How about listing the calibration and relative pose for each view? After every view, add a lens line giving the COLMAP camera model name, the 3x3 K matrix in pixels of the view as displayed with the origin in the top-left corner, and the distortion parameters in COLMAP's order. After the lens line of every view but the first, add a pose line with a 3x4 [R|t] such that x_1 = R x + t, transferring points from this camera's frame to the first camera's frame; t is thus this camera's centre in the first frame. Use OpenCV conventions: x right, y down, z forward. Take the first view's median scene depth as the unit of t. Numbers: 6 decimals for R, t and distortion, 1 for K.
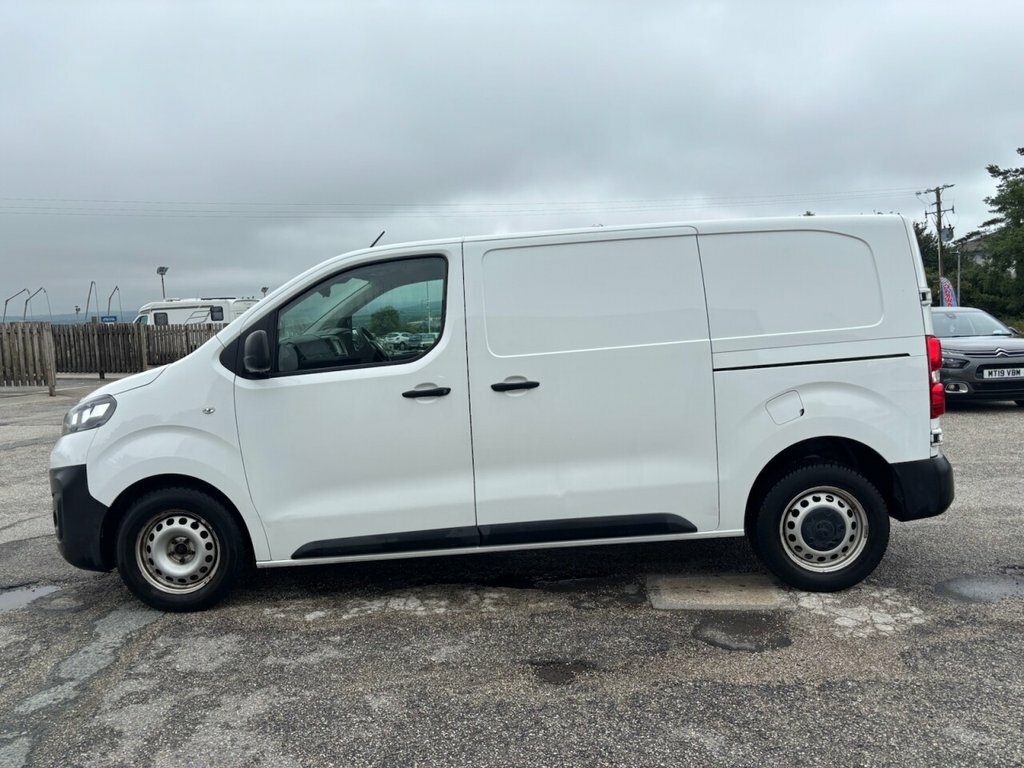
lens RADIAL K [[799.9, 0, 512.0], [0, 799.9, 384.0], [0, 0, 1]] dist [0.065531, -0.087586]
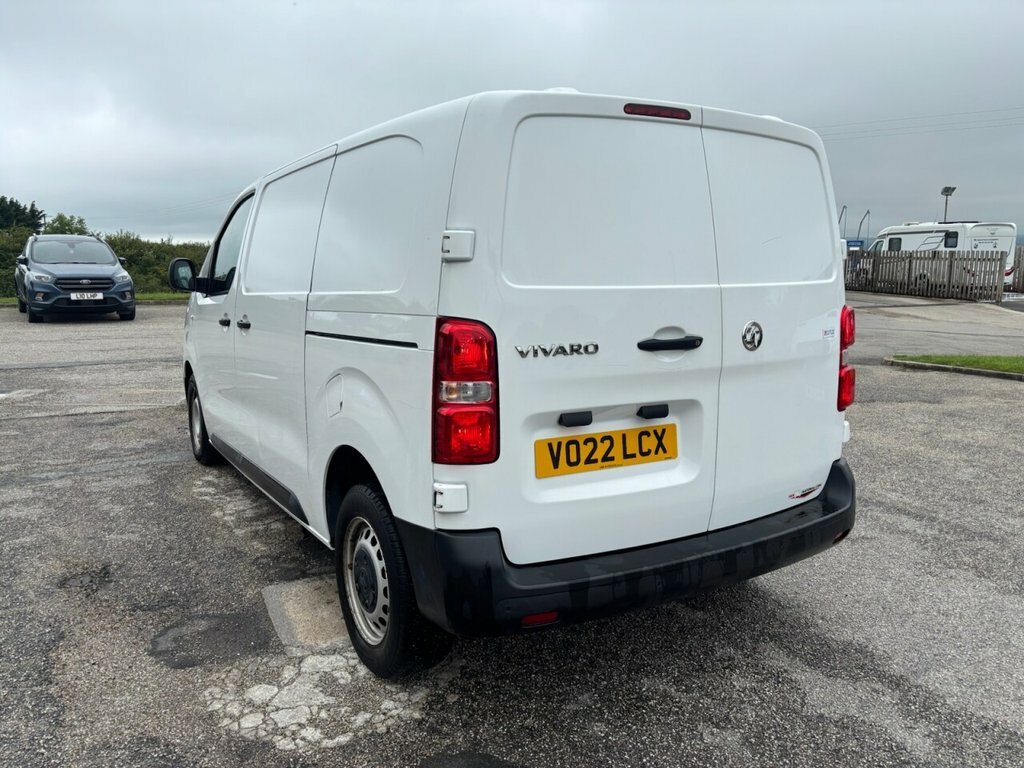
lens RADIAL K [[799.9, 0, 512.0], [0, 799.9, 384.0], [0, 0, 1]] dist [0.065531, -0.087586]
pose [[0.502683, 0.170781, -0.847434, 1.007509], [-0.089667, 0.985305, 0.145377, -0.098117], [0.859808, 0.002908, 0.510609, 0.752643]]
